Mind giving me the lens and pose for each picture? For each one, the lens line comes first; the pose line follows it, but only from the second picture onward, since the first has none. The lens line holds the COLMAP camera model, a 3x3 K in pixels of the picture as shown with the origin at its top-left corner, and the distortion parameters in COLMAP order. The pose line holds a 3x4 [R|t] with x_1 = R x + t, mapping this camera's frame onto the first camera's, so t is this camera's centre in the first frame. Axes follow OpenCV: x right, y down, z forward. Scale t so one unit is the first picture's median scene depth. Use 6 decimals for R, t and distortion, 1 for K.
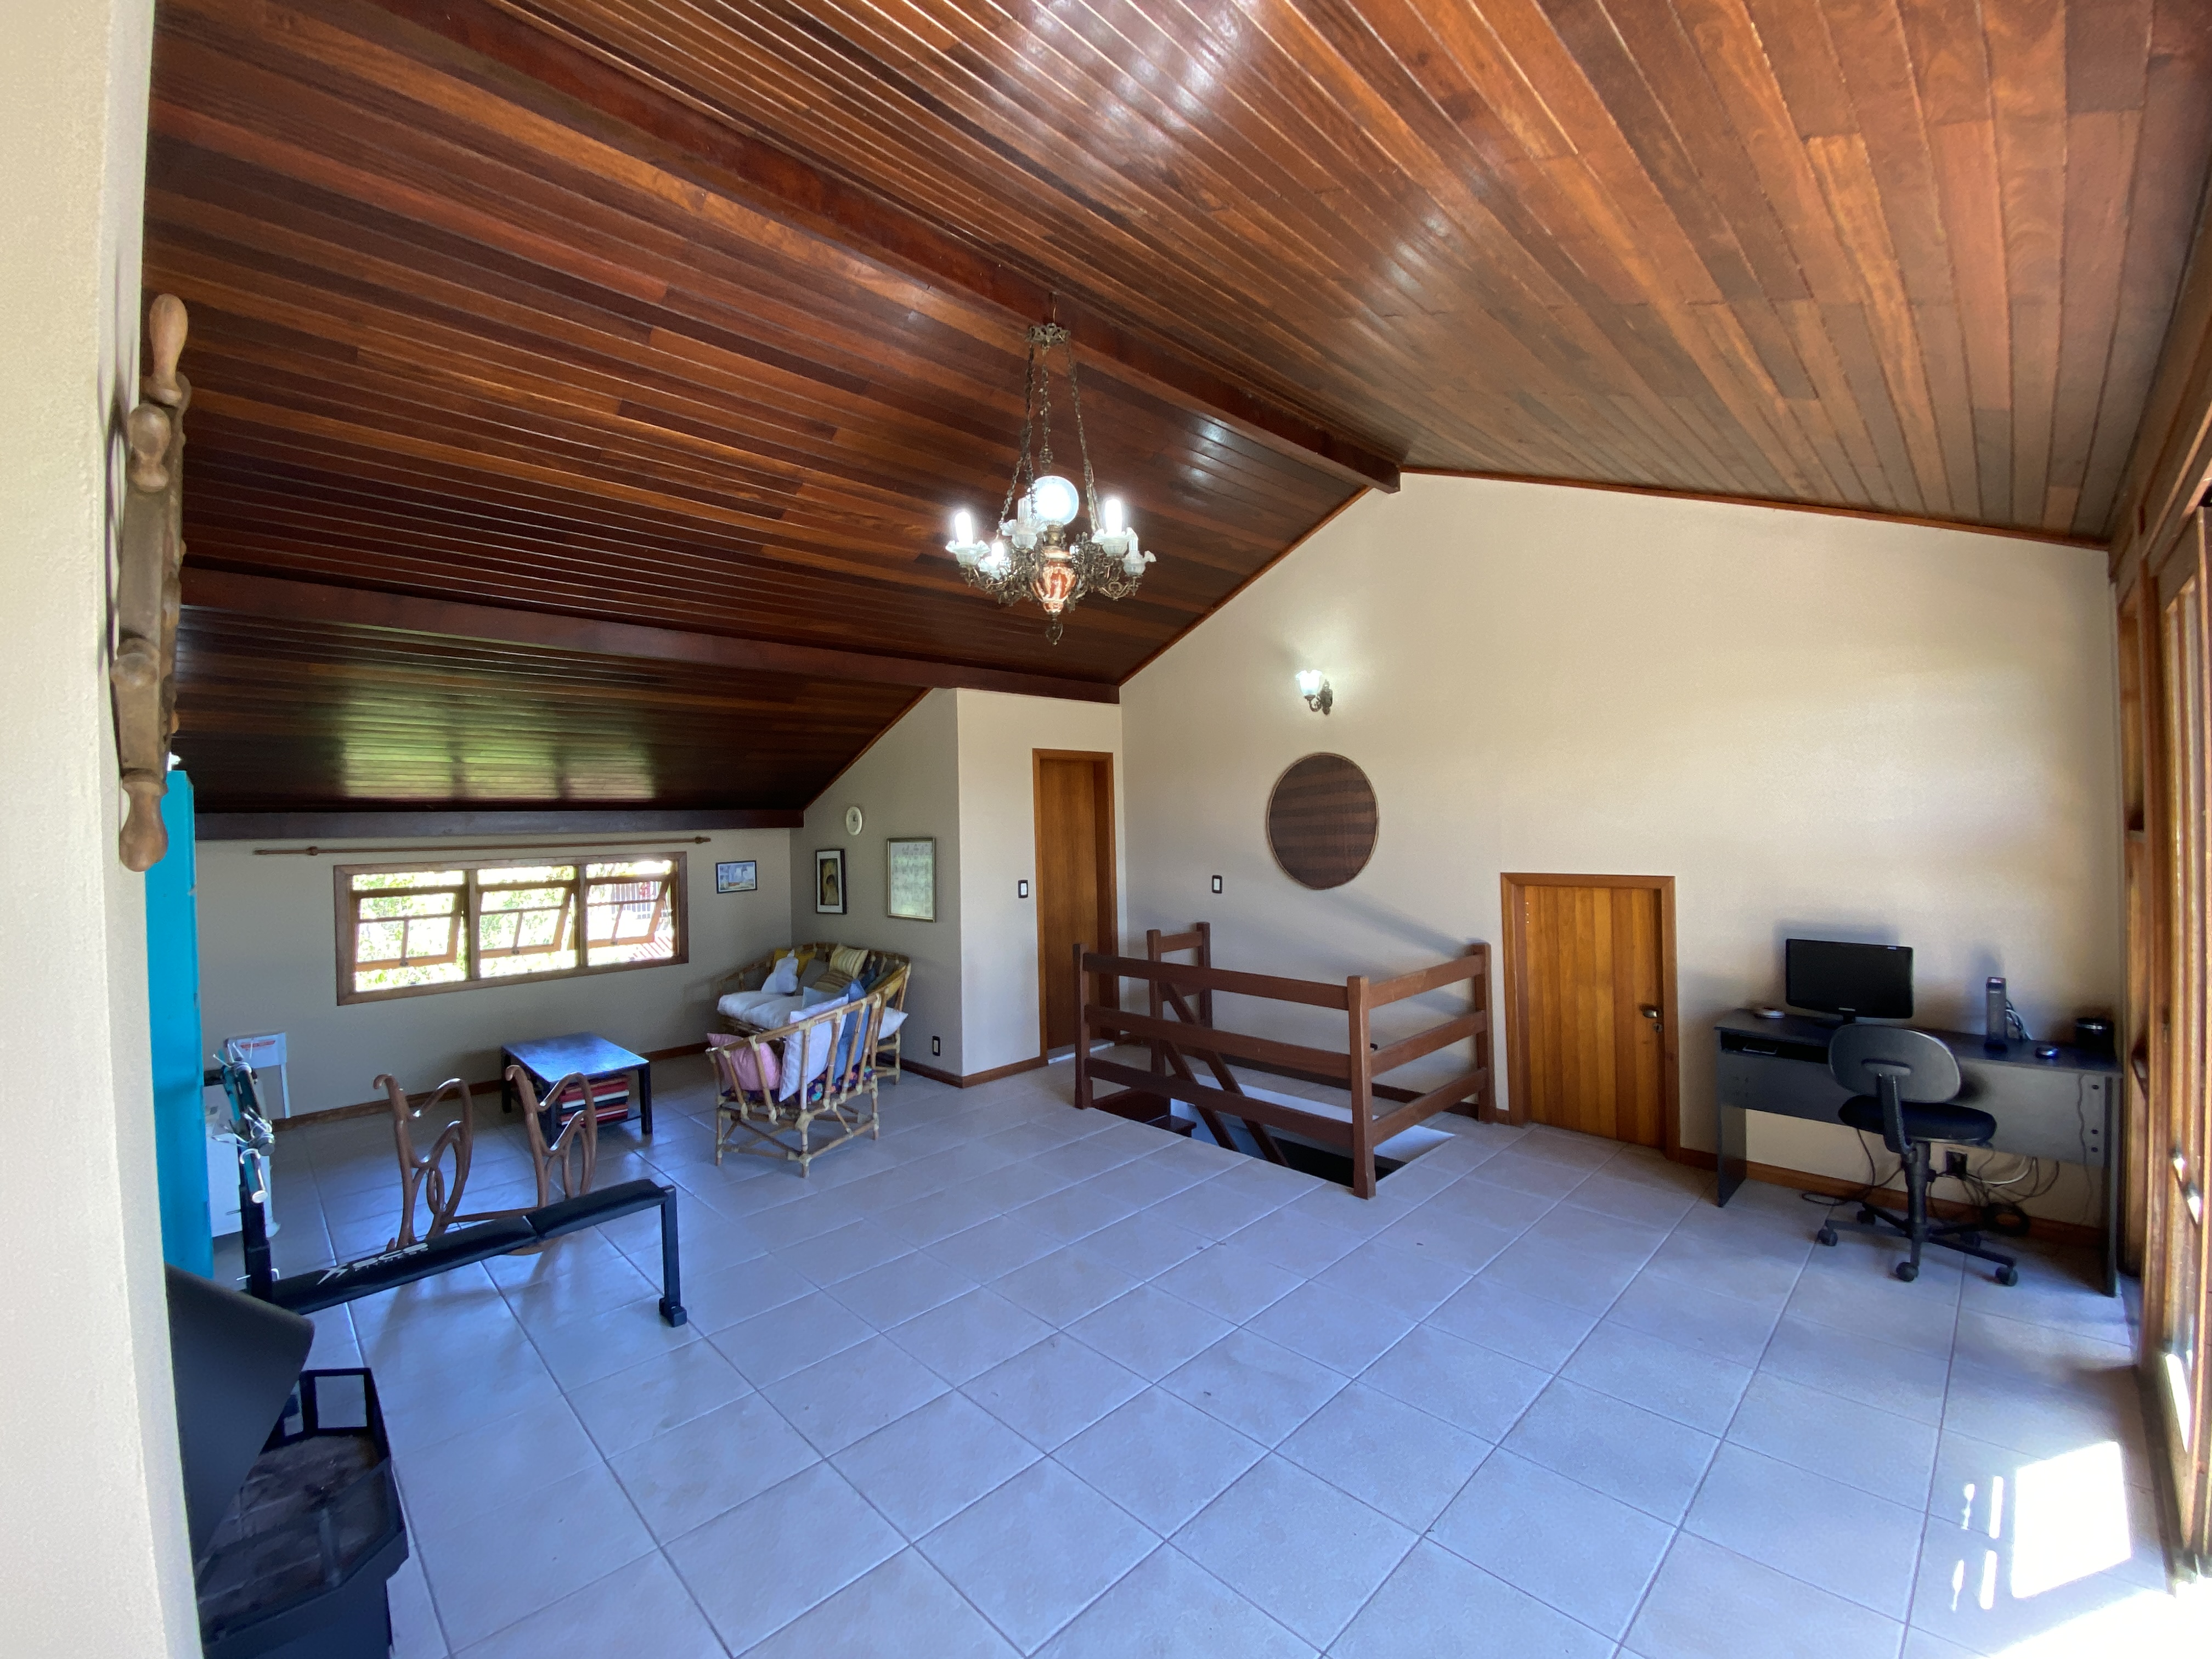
lens RADIAL K [[904.6, 0, 1109.1], [0, 904.6, 835.0], [0, 0, 1]] dist [0.030130, -0.000111]
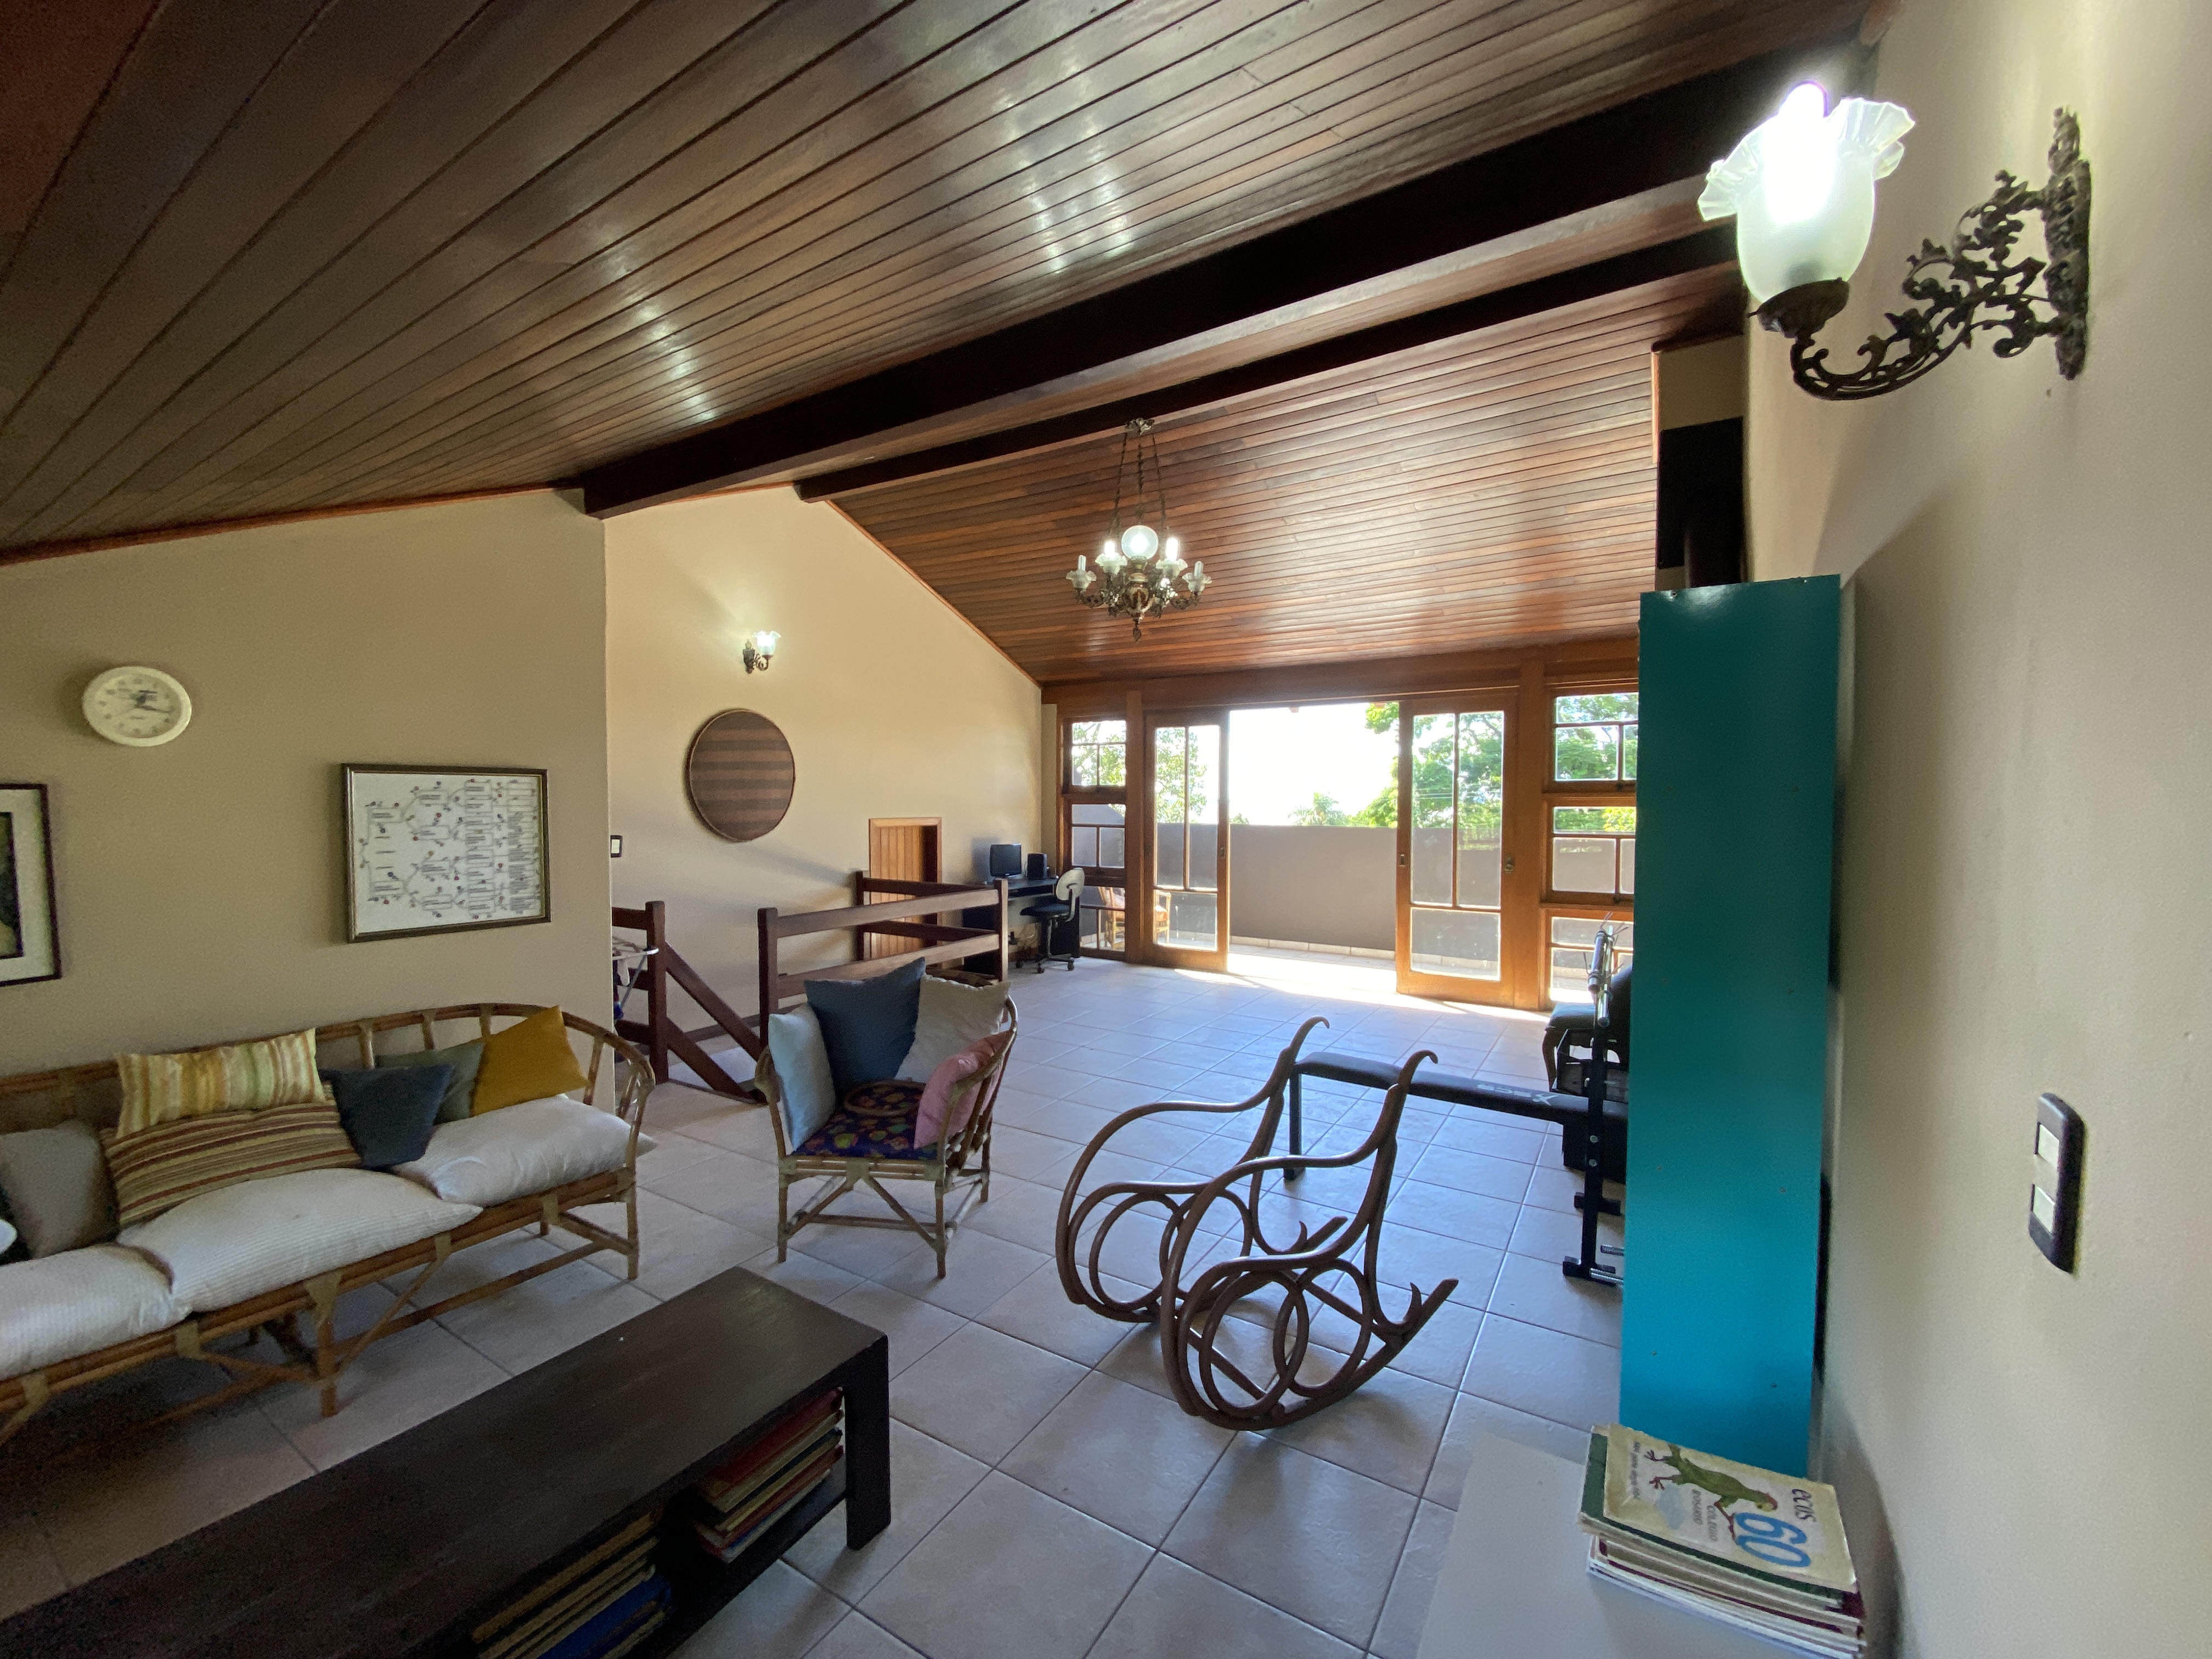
lens RADIAL K [[904.6, 0, 1076.8], [0, 904.6, 840.1], [0, 0, 1]] dist [0.030130, -0.000111]
pose [[-0.214563, -0.018194, 0.976541, -0.861966], [0.014415, 0.999659, 0.021792, 0.041236], [-0.976604, 0.018753, -0.214227, 0.850898]]
